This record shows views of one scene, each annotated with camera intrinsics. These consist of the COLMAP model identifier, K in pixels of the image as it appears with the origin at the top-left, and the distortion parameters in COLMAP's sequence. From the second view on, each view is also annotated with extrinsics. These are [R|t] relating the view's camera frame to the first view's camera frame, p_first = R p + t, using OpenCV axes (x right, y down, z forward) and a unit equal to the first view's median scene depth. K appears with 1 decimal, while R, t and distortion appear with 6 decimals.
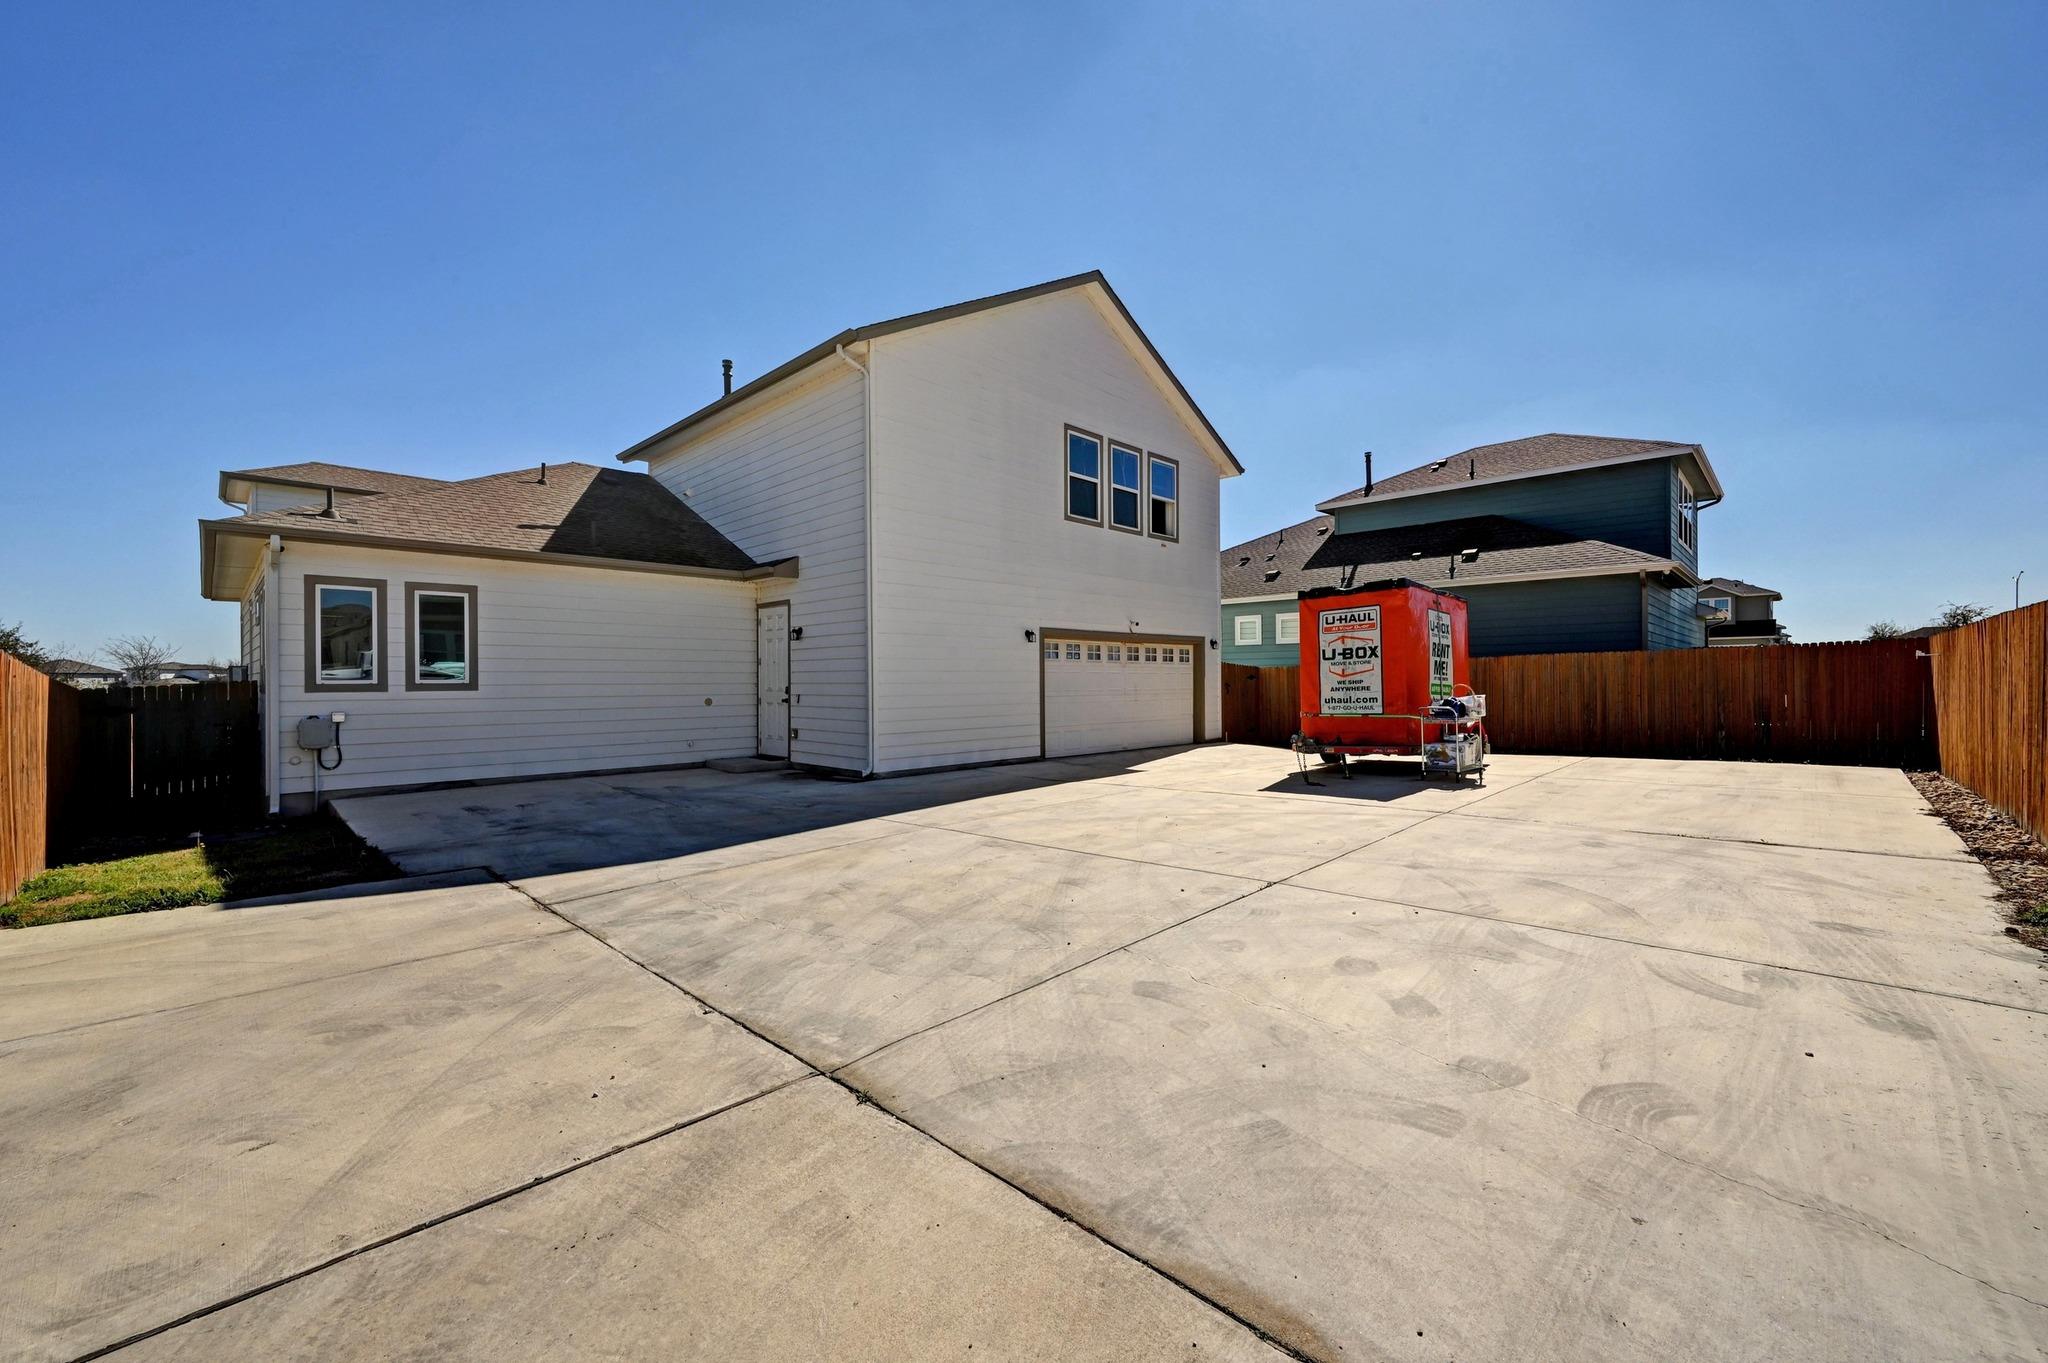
lens RADIAL K [[814.0, 0, 1024.4], [0, 814.0, 684.3], [0, 0, 1]] dist [0.001203, 0.000745]
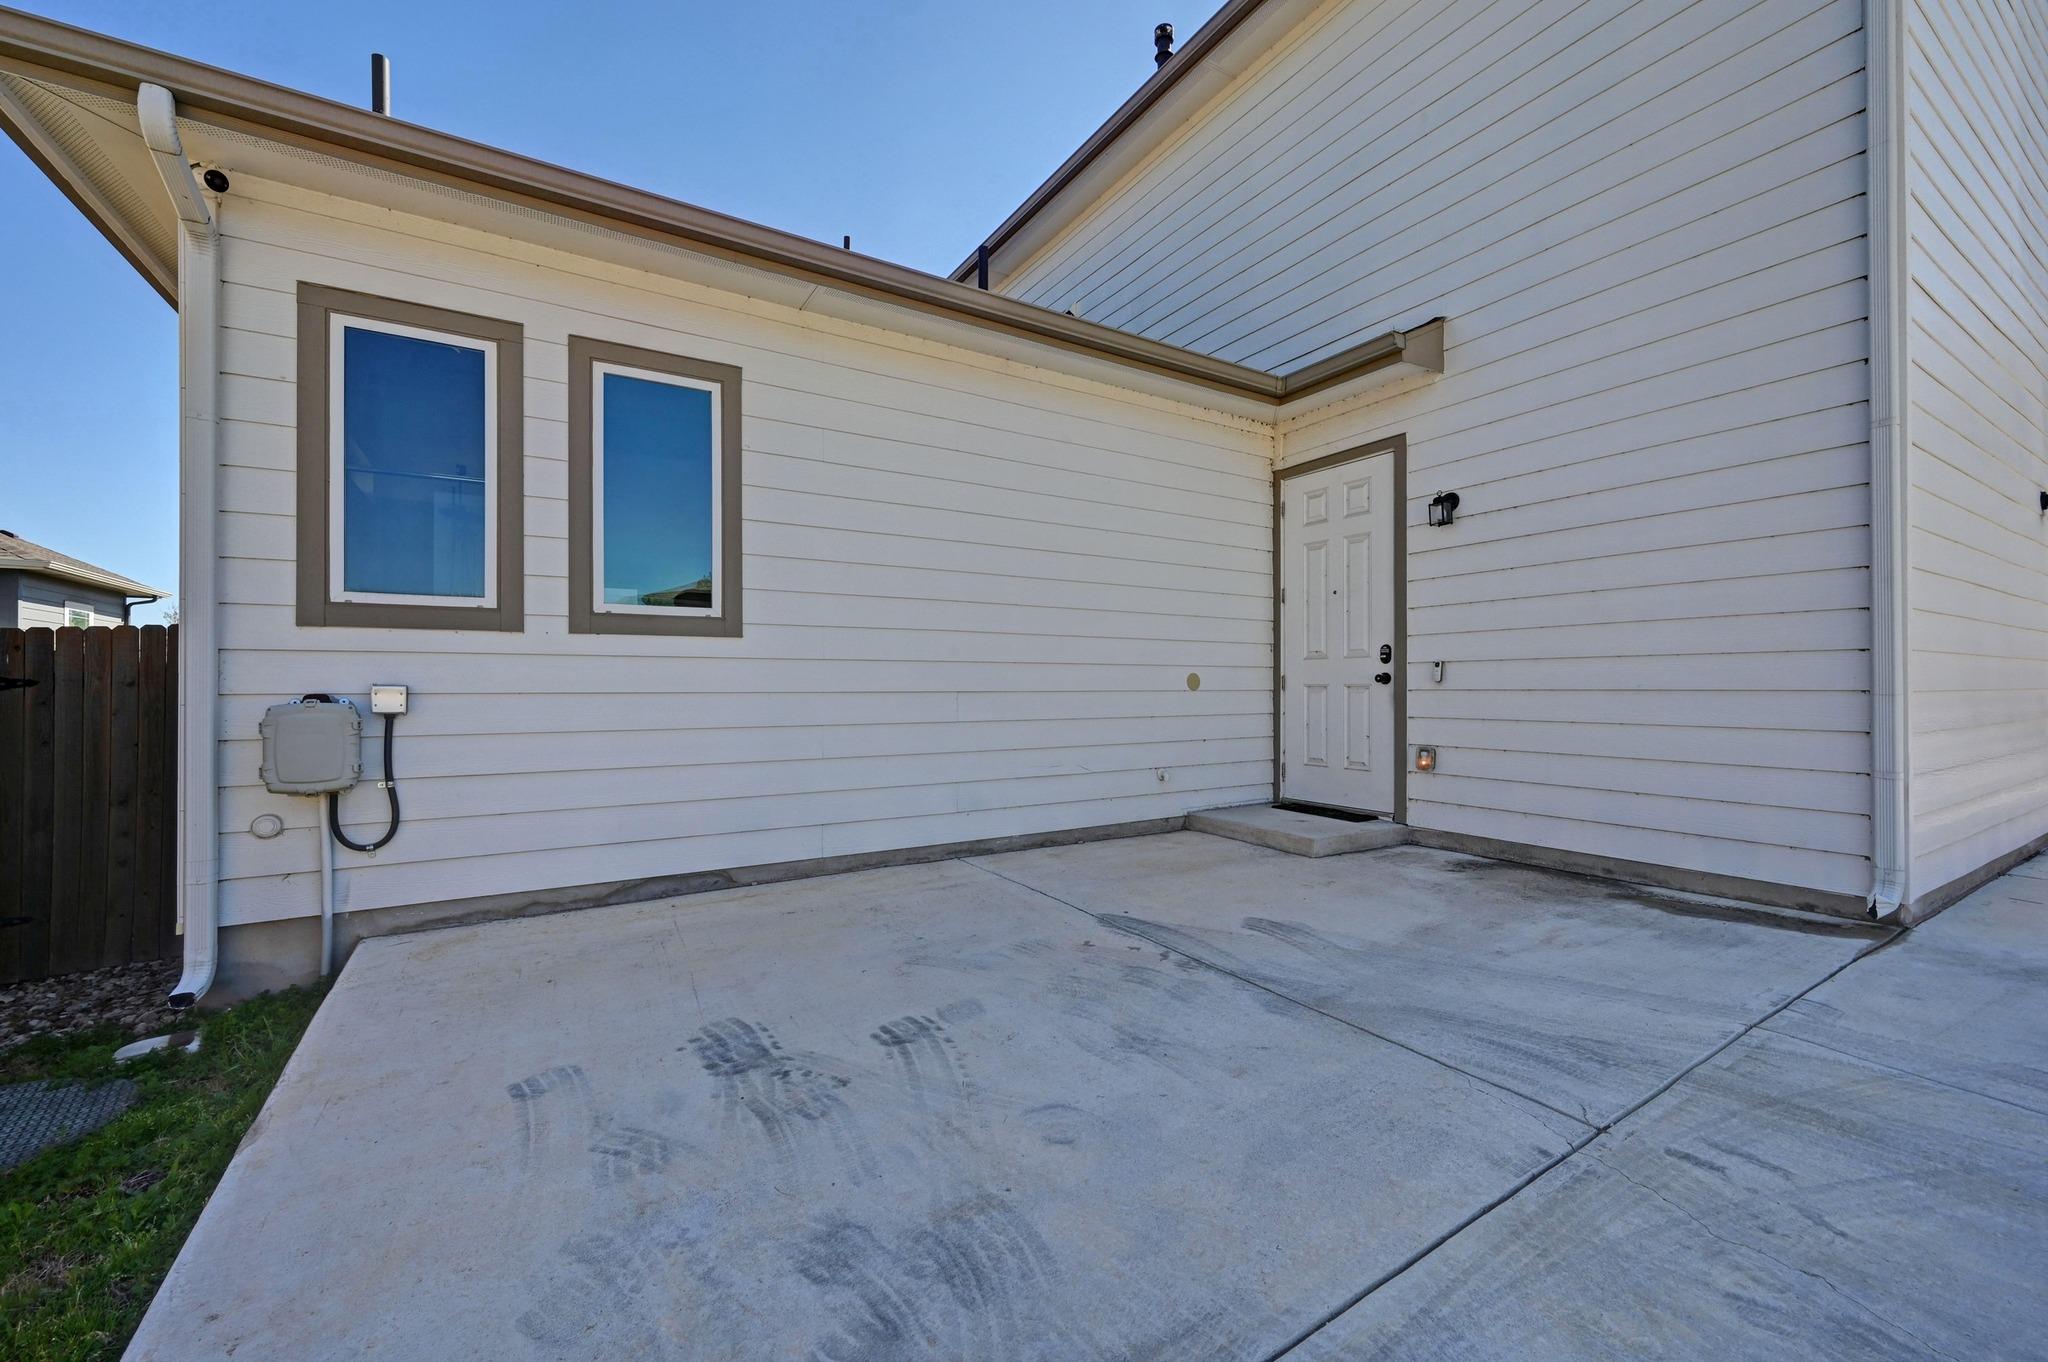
lens RADIAL K [[814.0, 0, 1025.5], [0, 814.0, 684.1], [0, 0, 1]] dist [0.001203, 0.000745]
pose [[0.970580, -0.000153, -0.240779, -0.389536], [-0.002055, 0.999958, -0.008922, 0.028527], [0.240771, 0.009154, 0.970539, 0.572949]]
